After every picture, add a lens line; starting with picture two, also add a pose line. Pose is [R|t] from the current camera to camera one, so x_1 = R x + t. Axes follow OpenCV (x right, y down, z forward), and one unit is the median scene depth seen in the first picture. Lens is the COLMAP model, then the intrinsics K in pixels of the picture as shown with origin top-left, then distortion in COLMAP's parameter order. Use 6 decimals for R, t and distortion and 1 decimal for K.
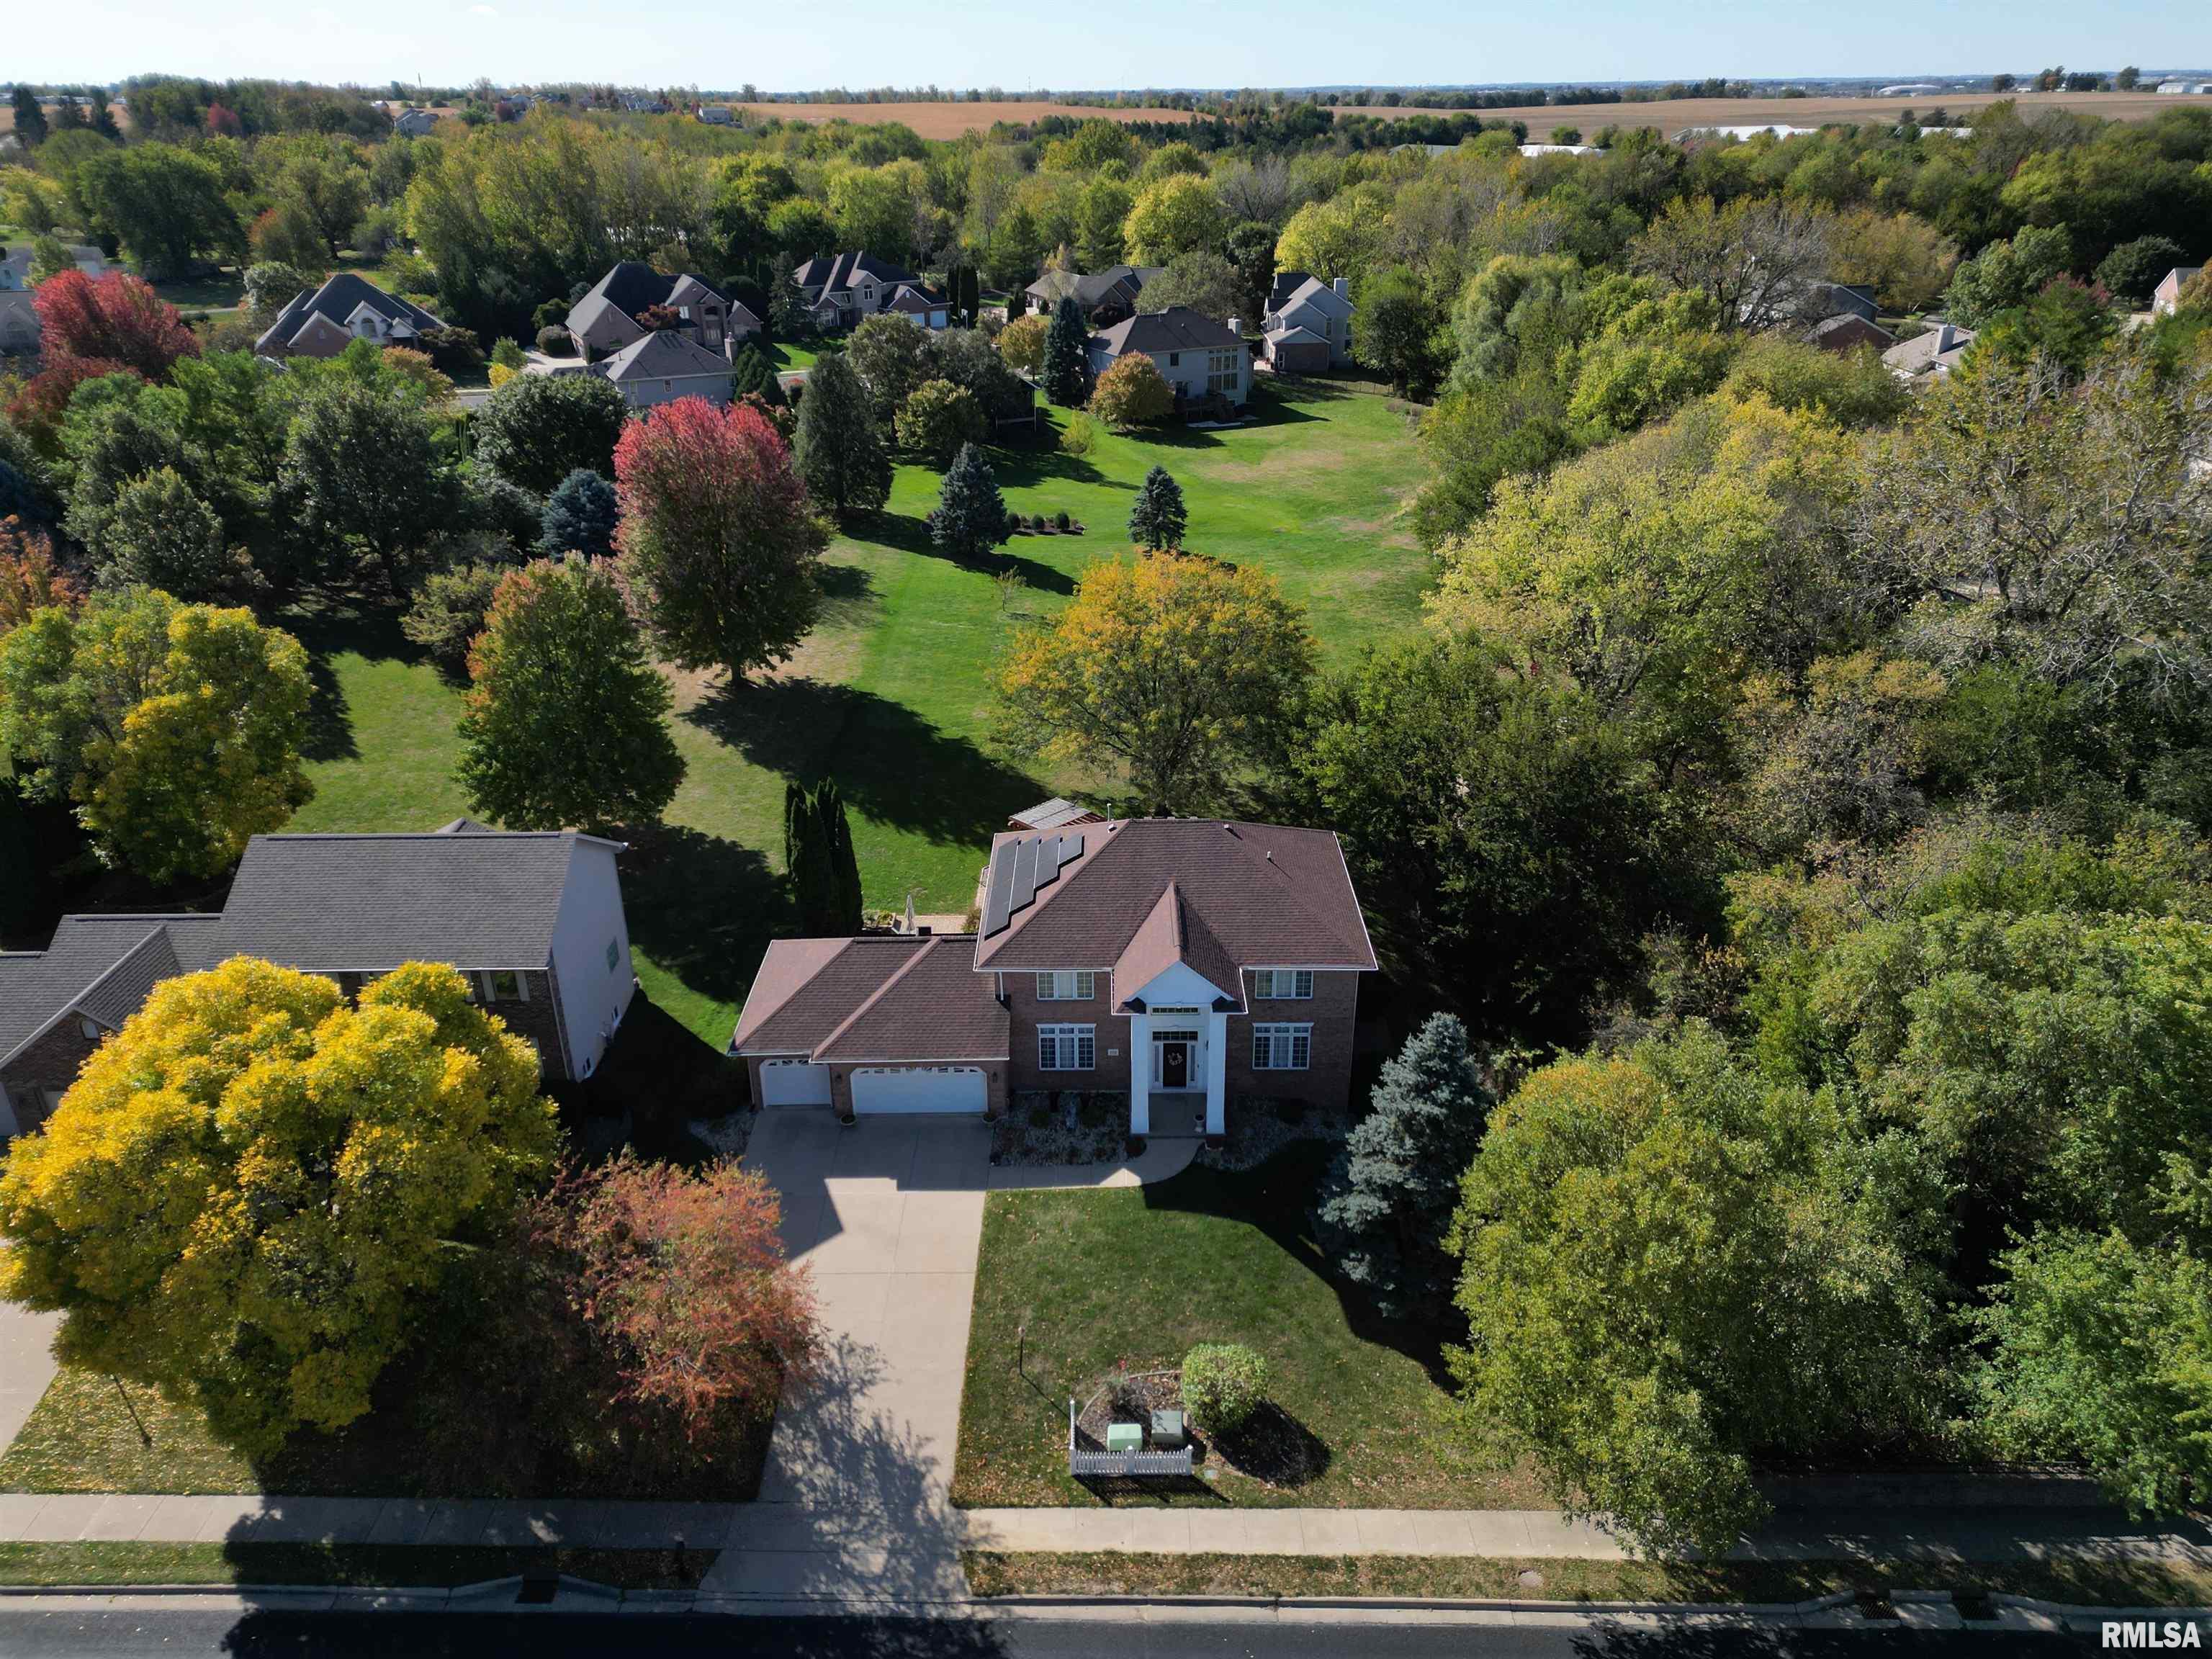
lens RADIAL K [[1522.6, 0, 1102.1], [0, 1522.6, 819.7], [0, 0, 1]] dist [0.090628, -0.102389]
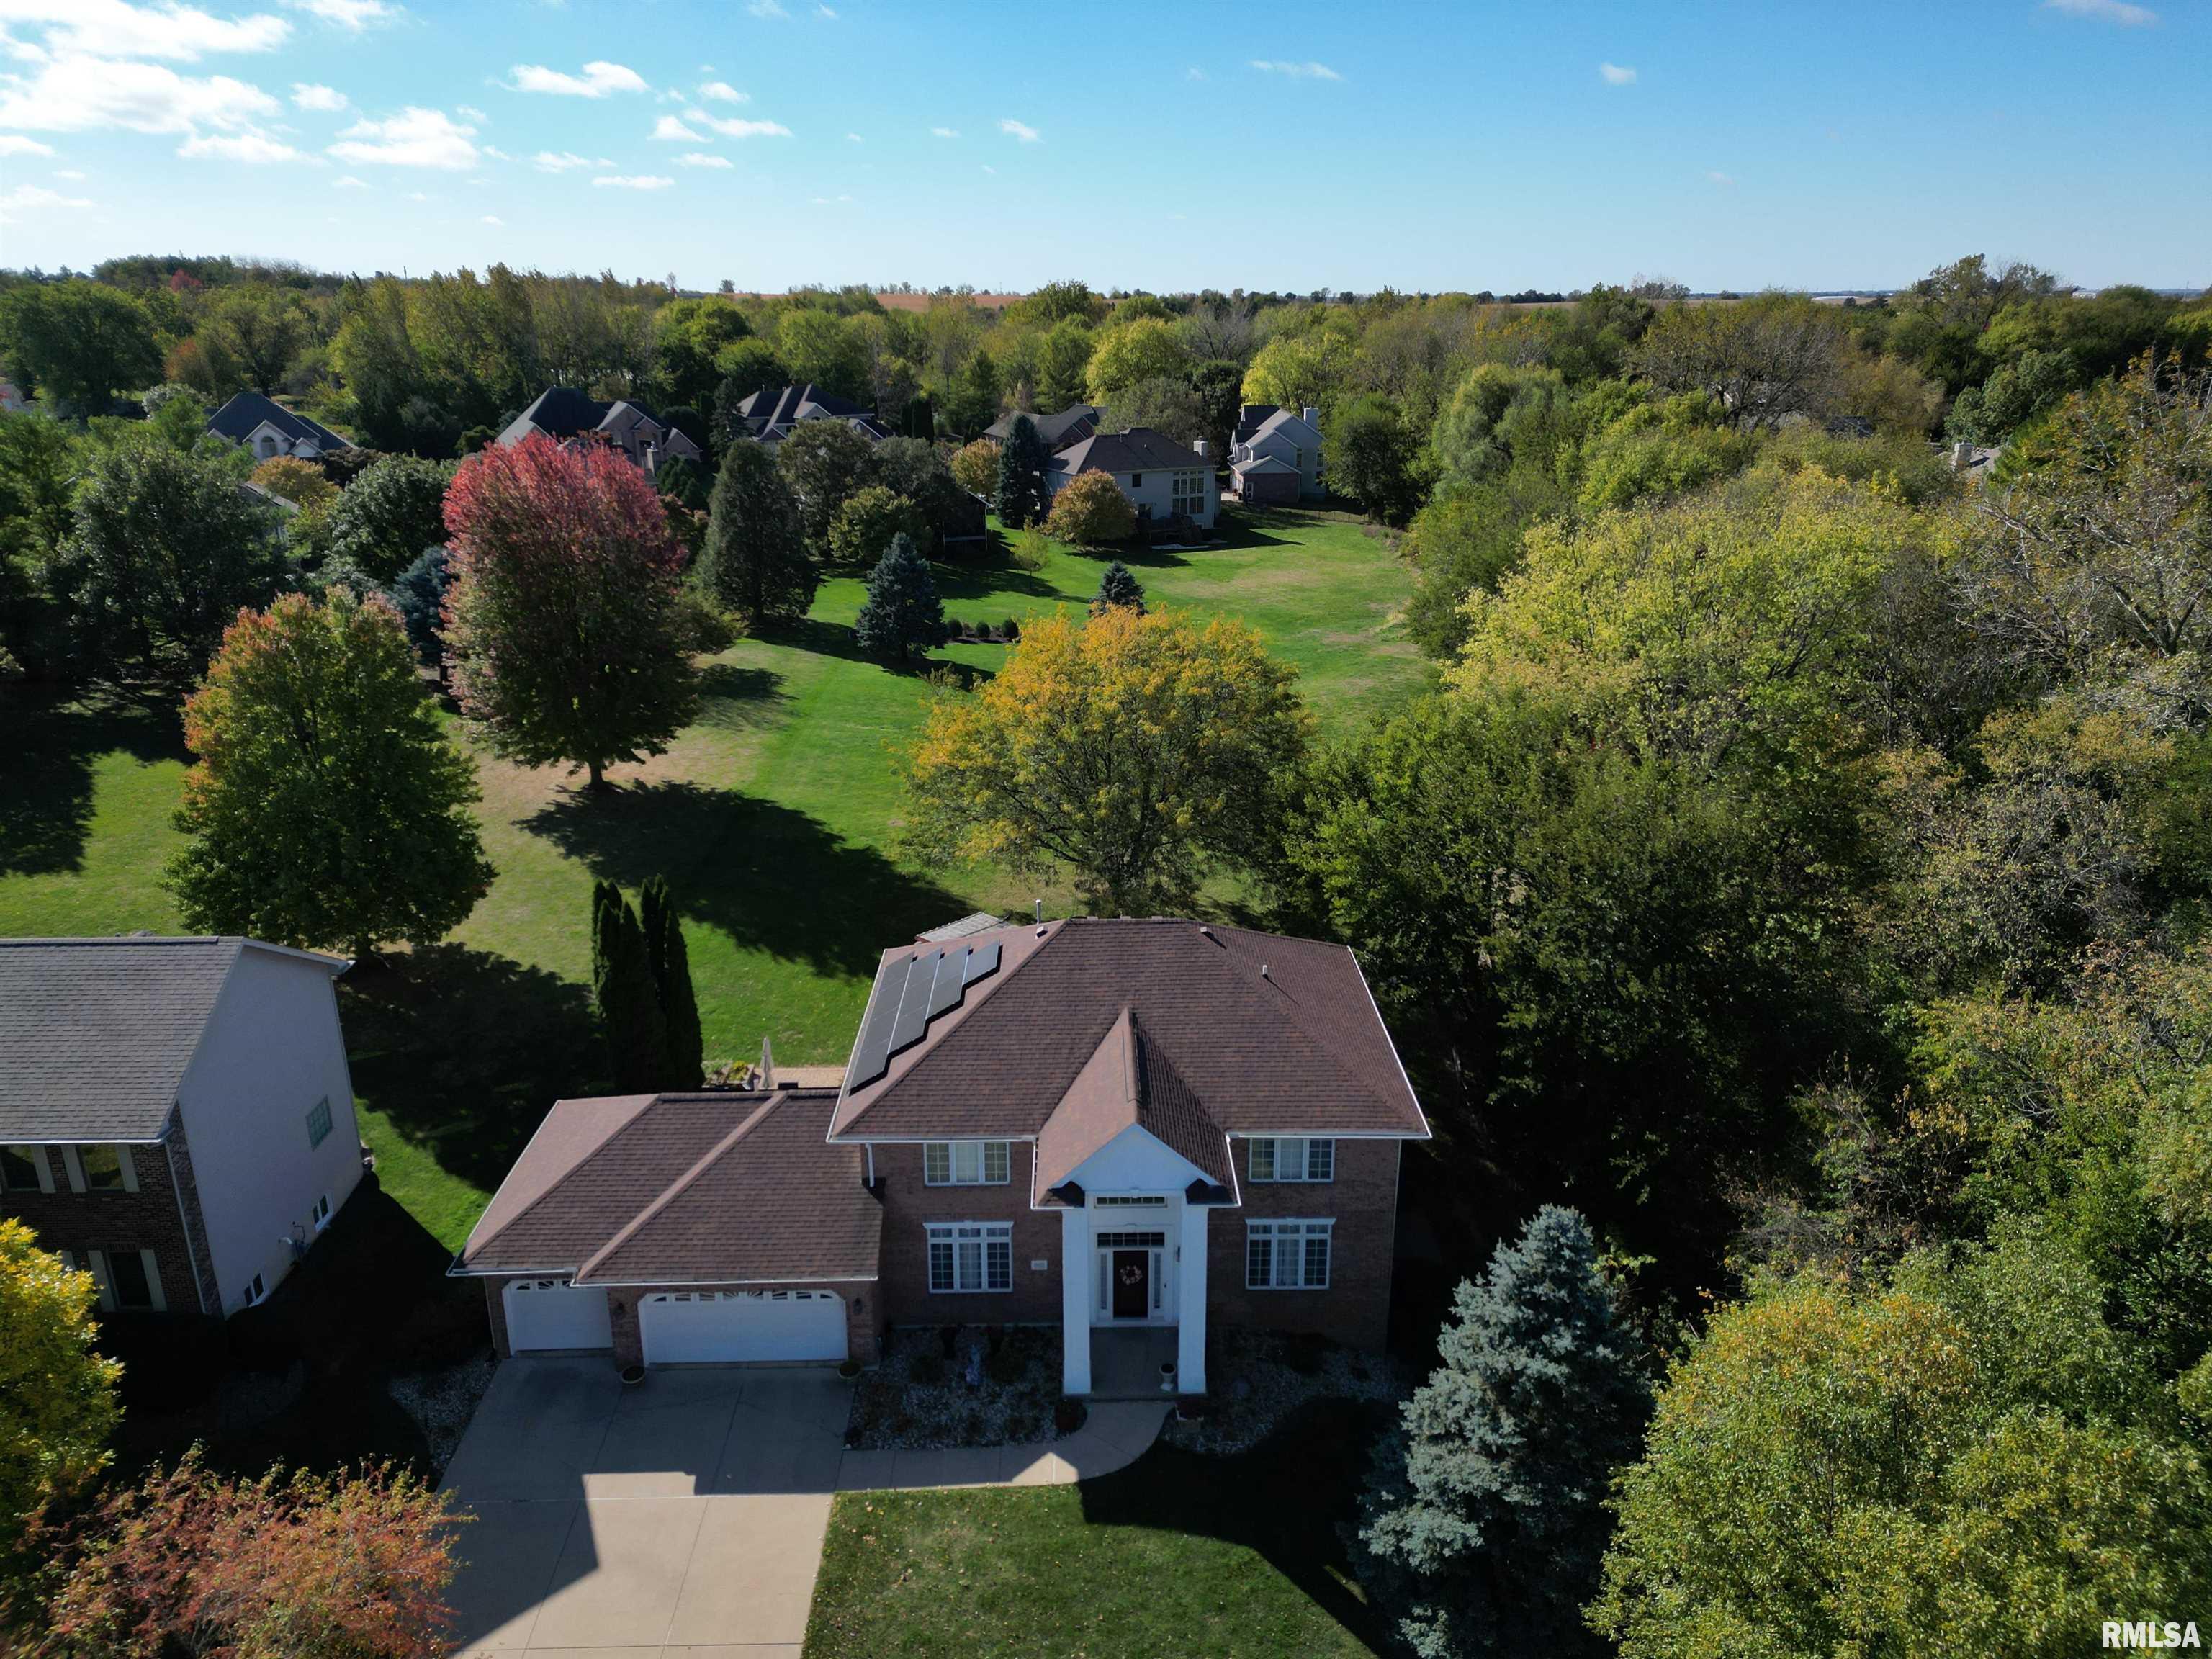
lens RADIAL K [[1522.6, 0, 1102.1], [0, 1522.6, 819.7], [0, 0, 1]] dist [0.090628, -0.102389]
pose [[0.999777, 0.001021, 0.021071, 0.017088], [0.001371, 0.993575, -0.113169, 0.028367], [-0.021051, 0.113173, 0.993352, 0.253596]]
